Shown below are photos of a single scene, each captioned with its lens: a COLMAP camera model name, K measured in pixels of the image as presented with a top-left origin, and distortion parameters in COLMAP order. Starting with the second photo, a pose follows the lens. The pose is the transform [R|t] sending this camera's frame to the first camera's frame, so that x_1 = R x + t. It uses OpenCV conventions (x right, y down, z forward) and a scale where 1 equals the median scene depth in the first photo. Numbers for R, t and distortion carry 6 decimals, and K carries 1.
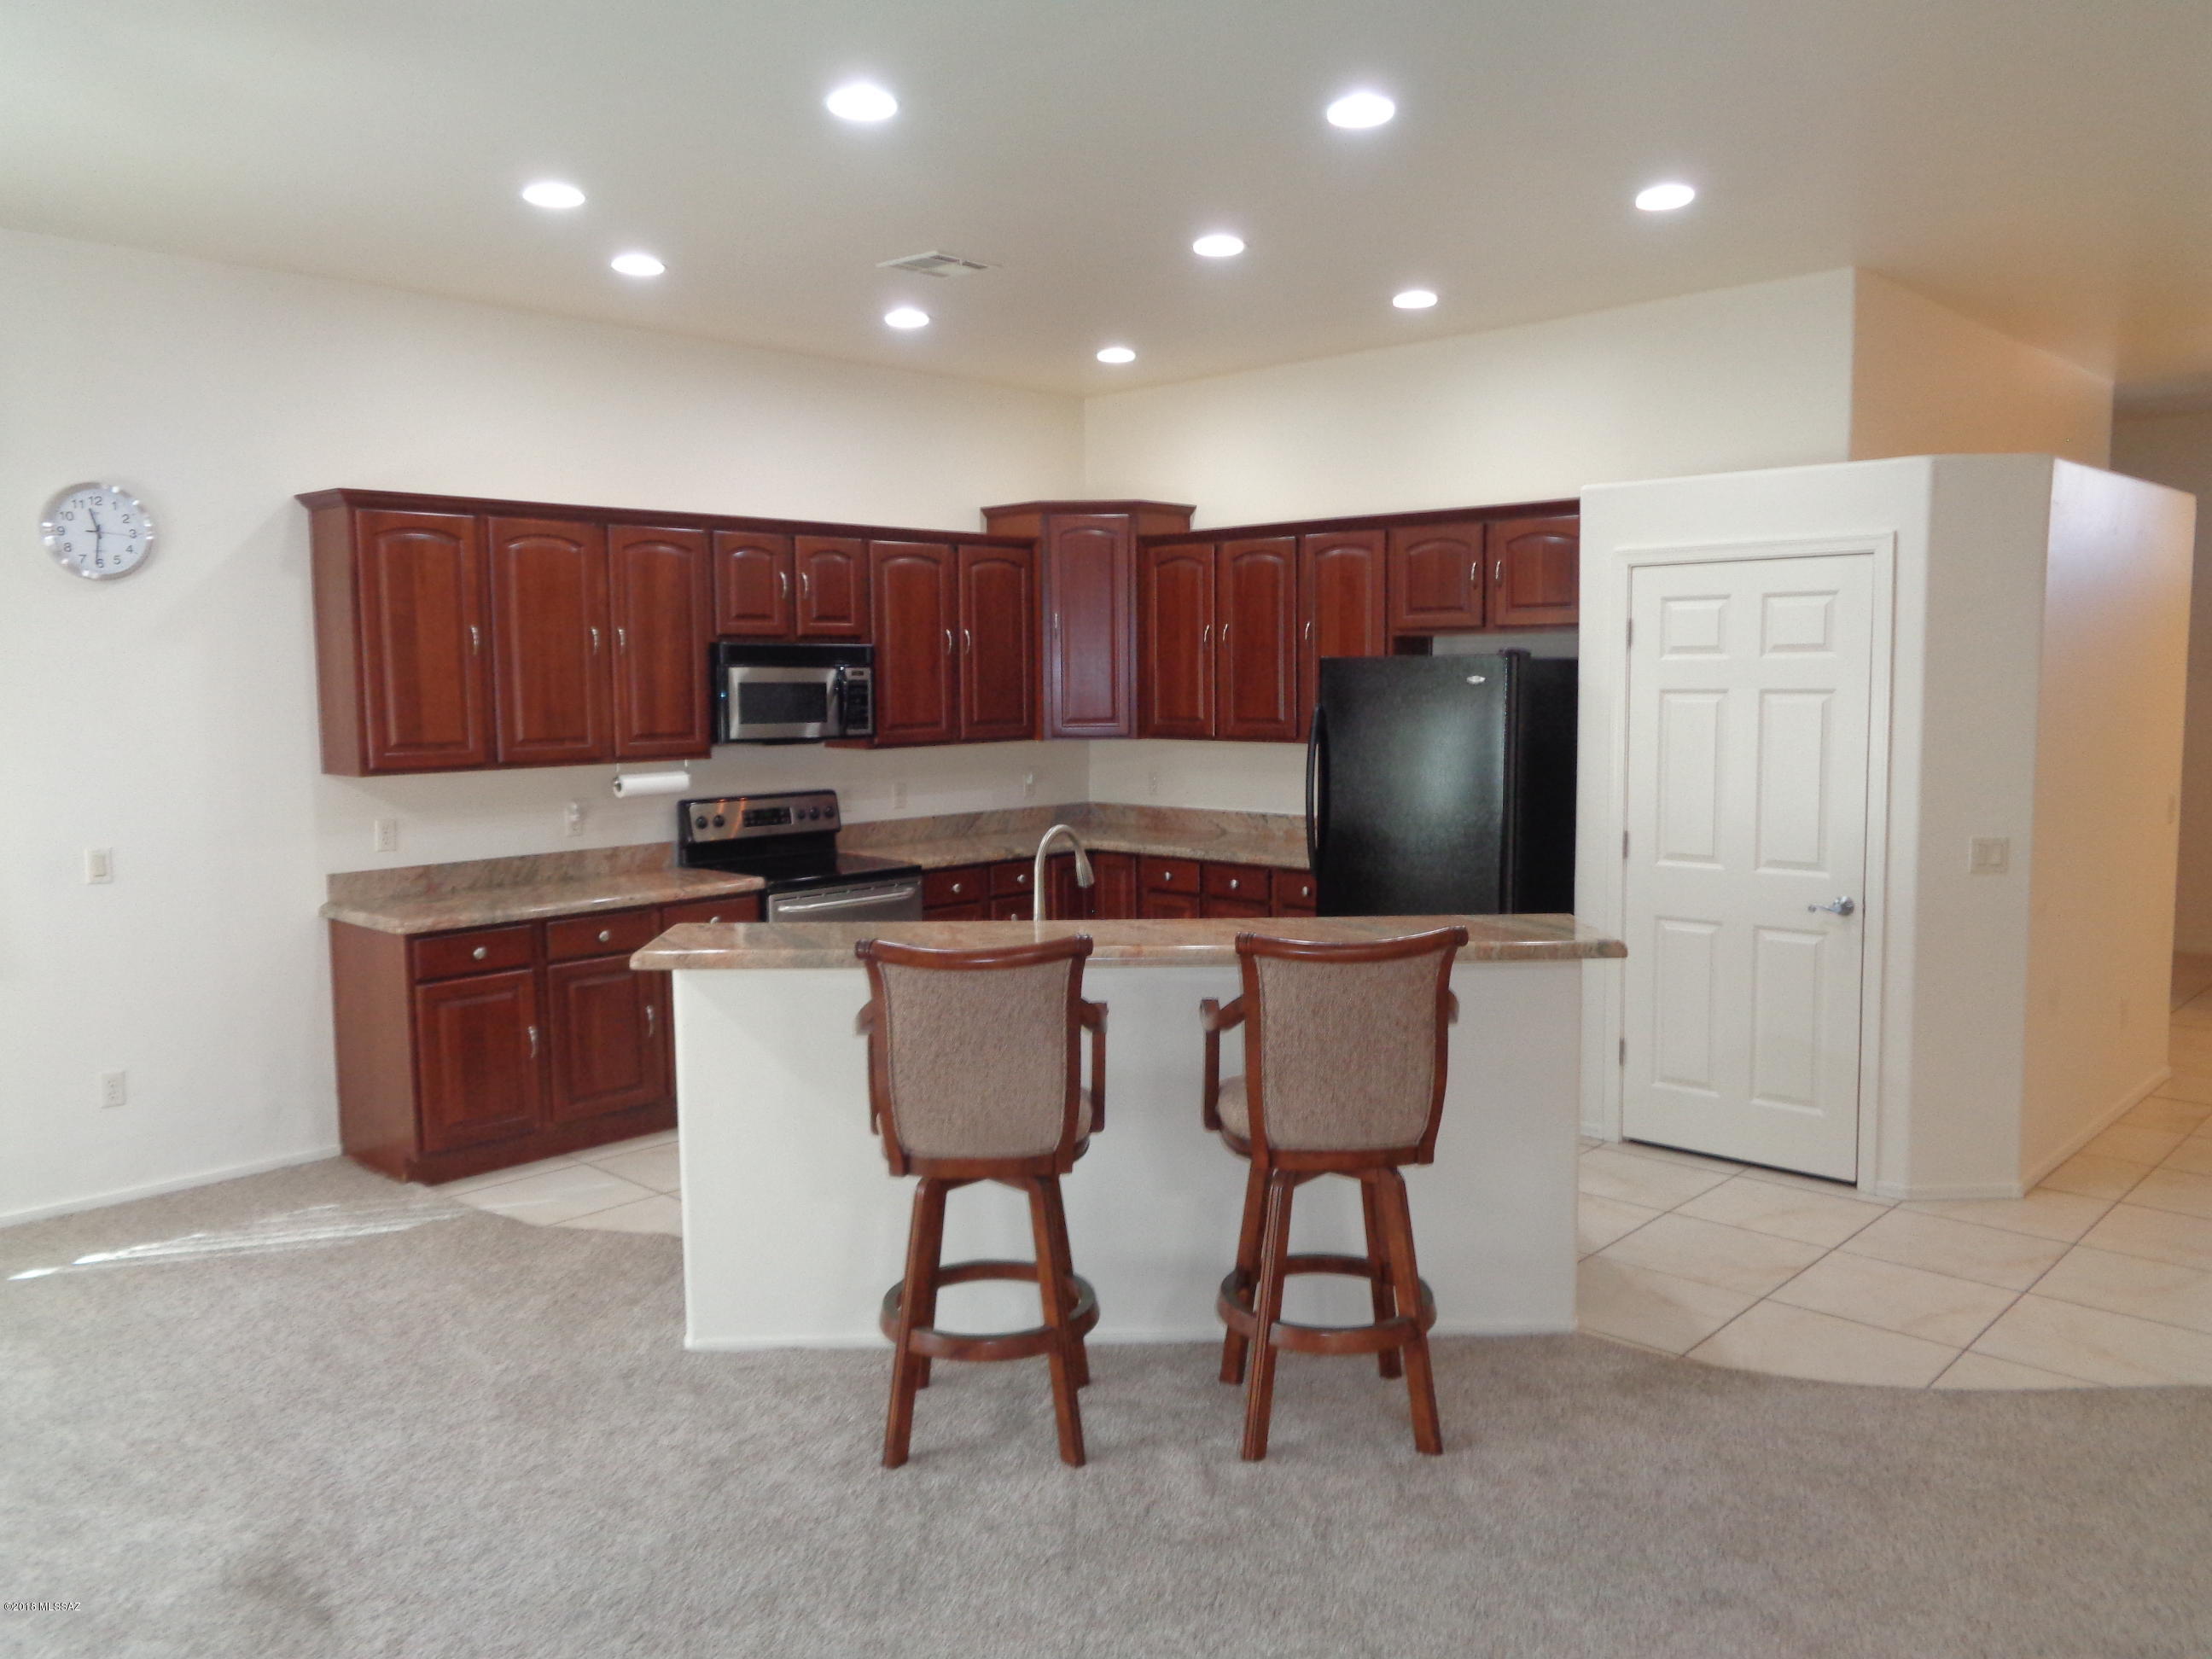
lens RADIAL K [[1659.1, 0, 1112.7], [0, 1659.1, 822.2], [0, 0, 1]] dist [0.011358, 0.002146]
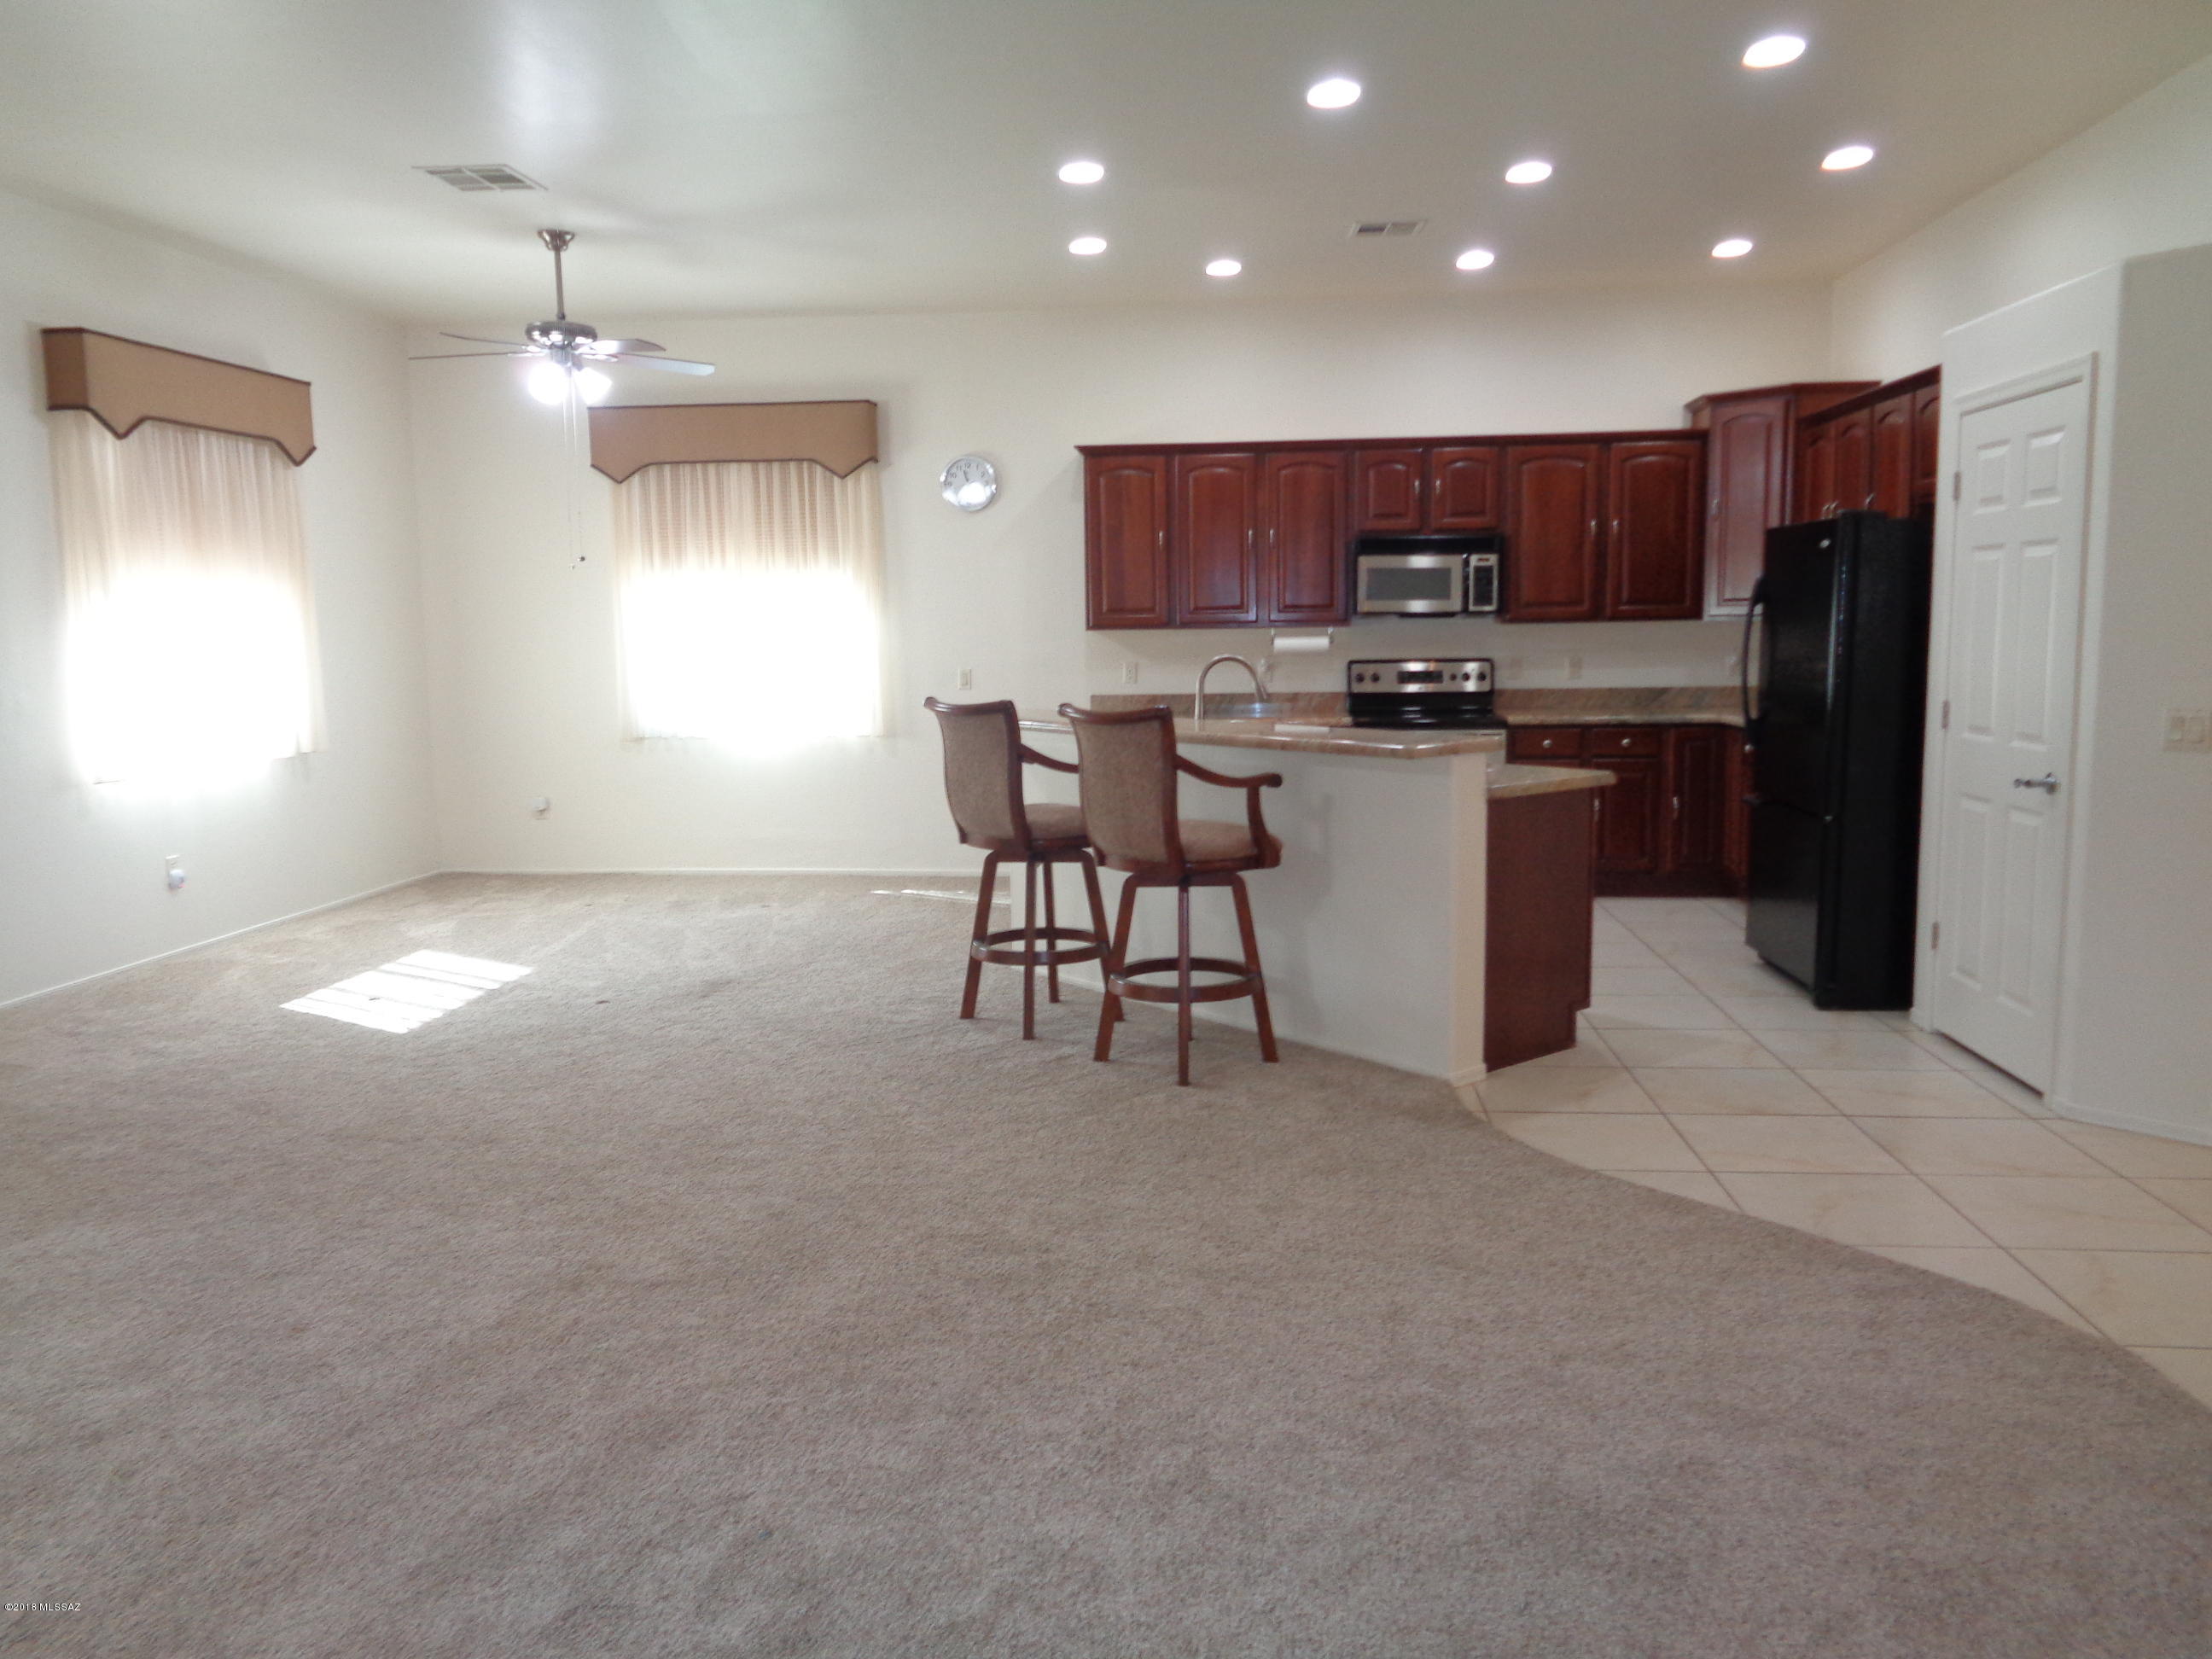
lens RADIAL K [[1659.1, 0, 1105.1], [0, 1659.1, 834.2], [0, 0, 1]] dist [0.011358, 0.002146]
pose [[0.612212, 0.102832, -0.783978, 0.698108], [-0.063479, 0.994699, 0.080900, 0.031273], [0.788141, 0.000238, 0.615495, 0.042385]]
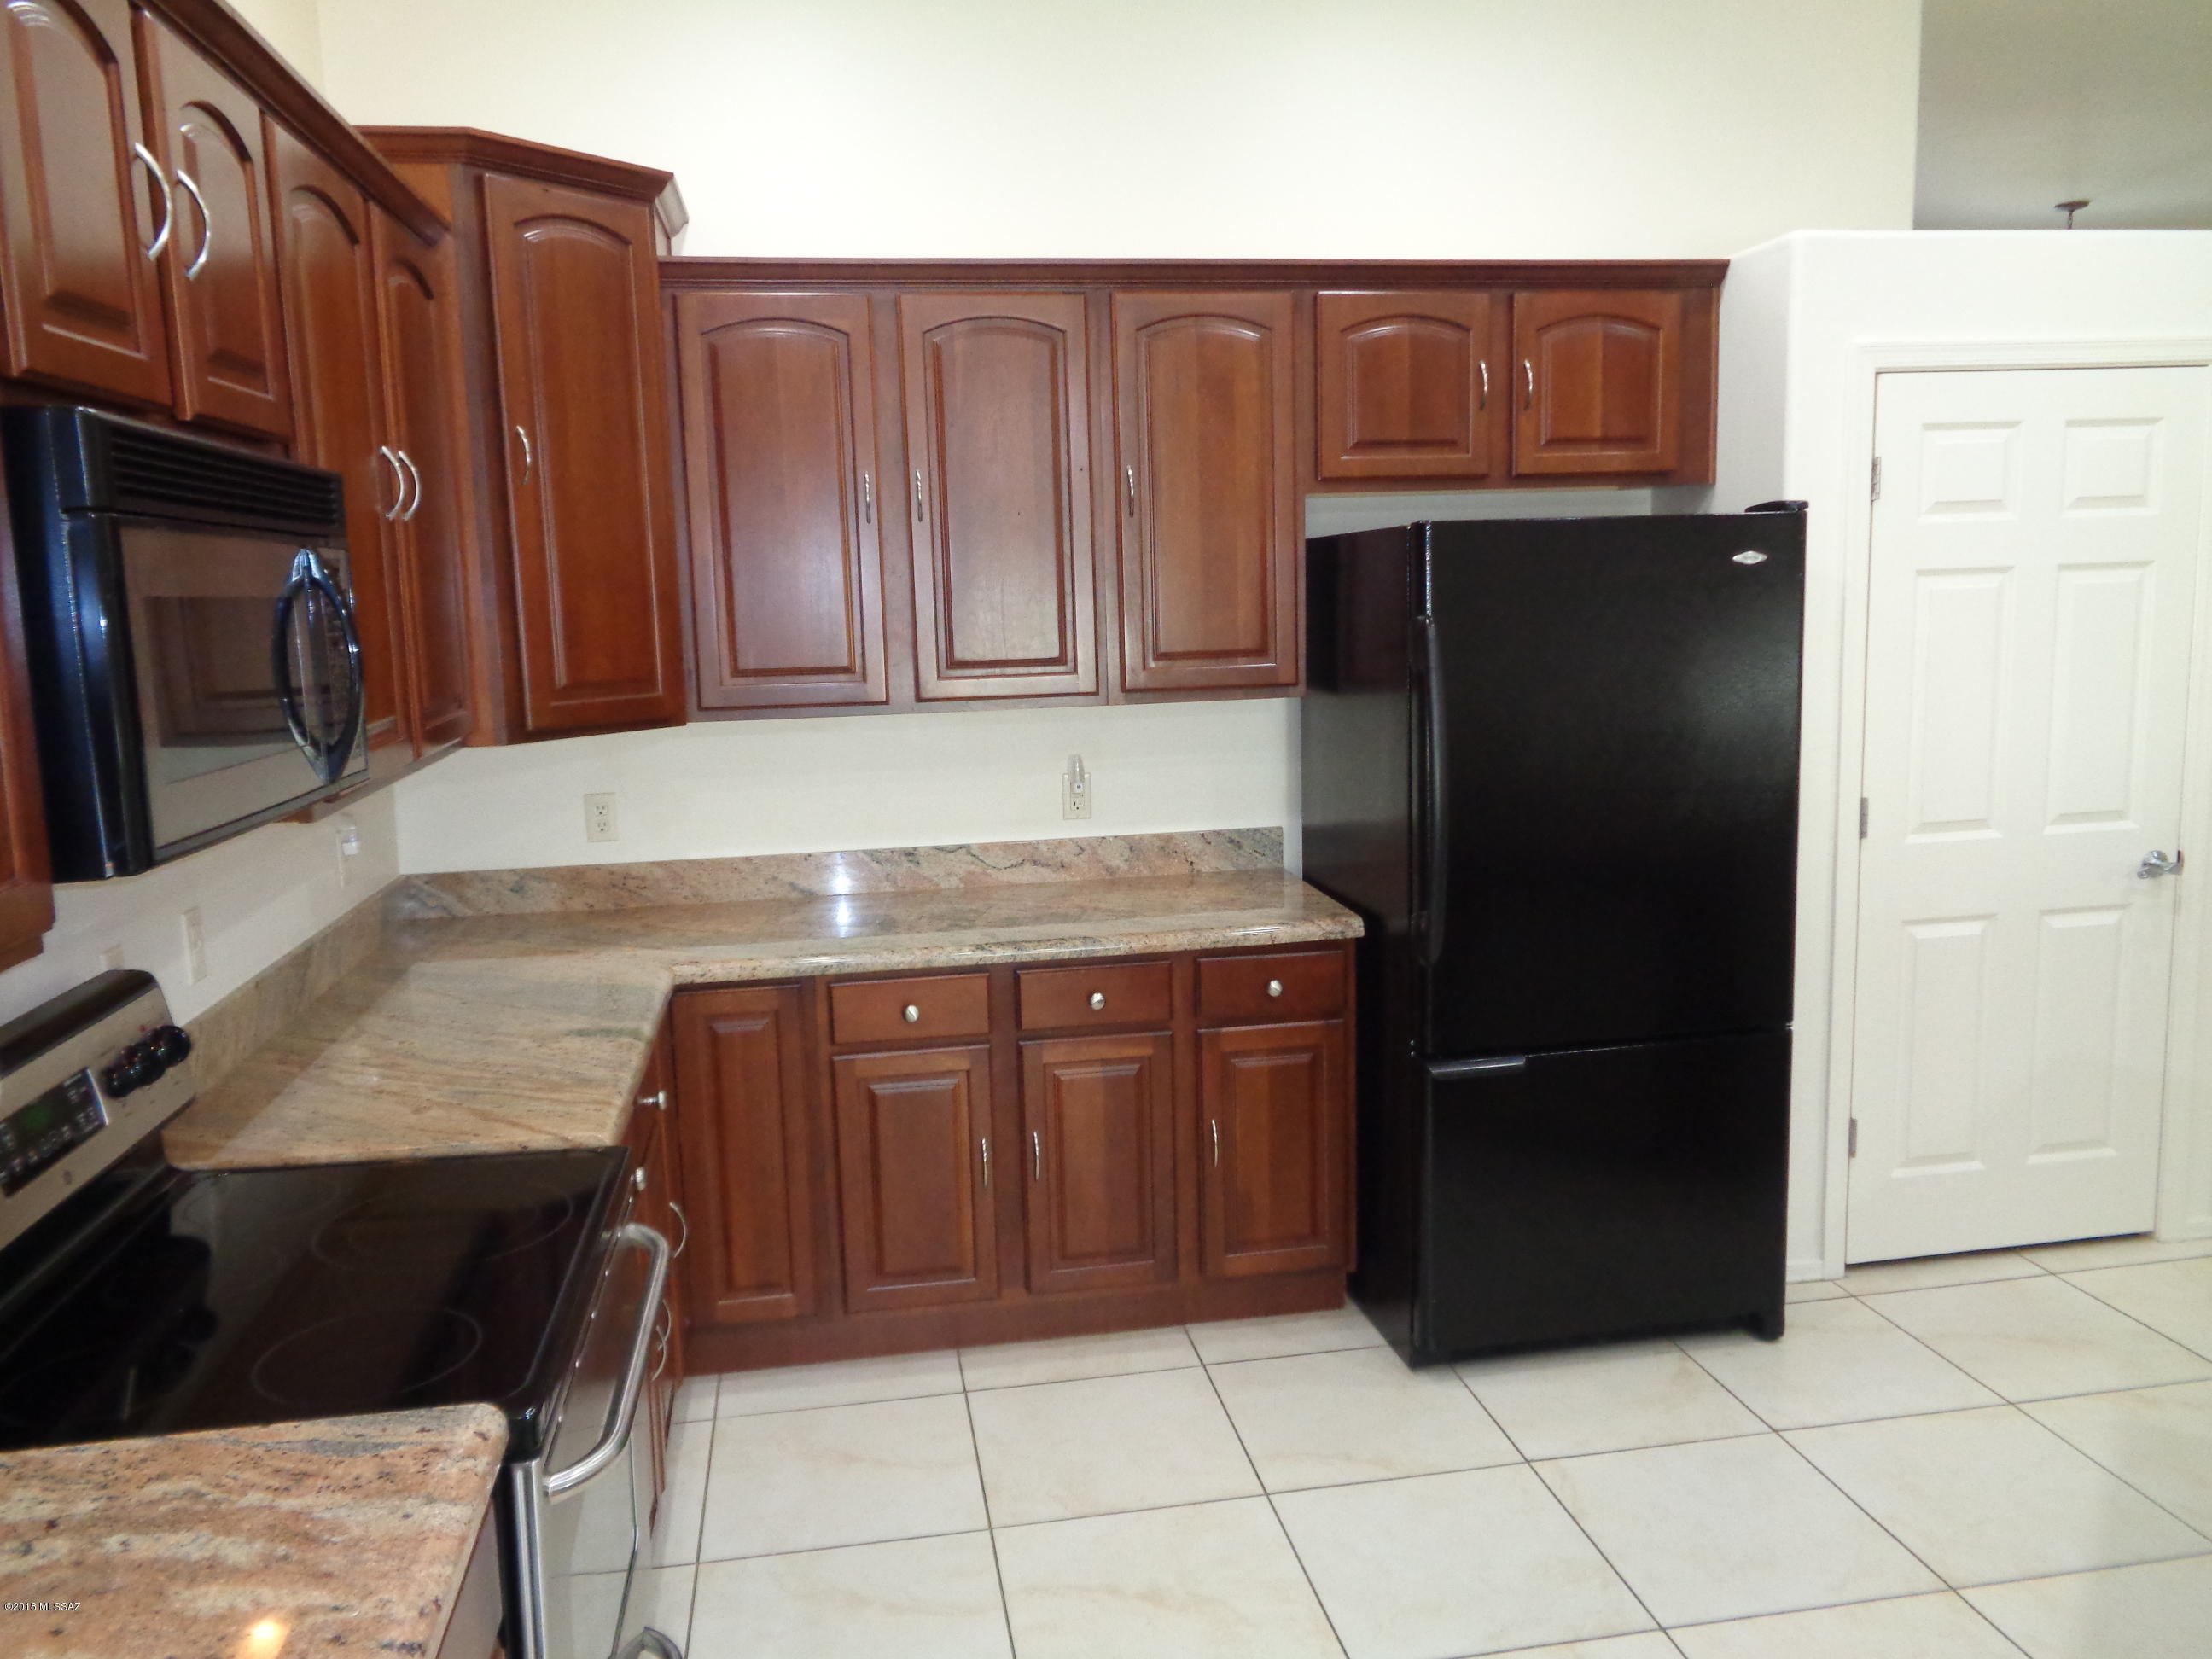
lens RADIAL K [[1659.1, 0, 1108.6], [0, 1659.1, 824.2], [0, 0, 1]] dist [0.011358, 0.002146]
pose [[0.596713, -0.121993, 0.793127, -0.338562], [0.097011, 0.992094, 0.079609, -0.057624], [-0.796569, 0.029438, 0.603830, 0.777506]]
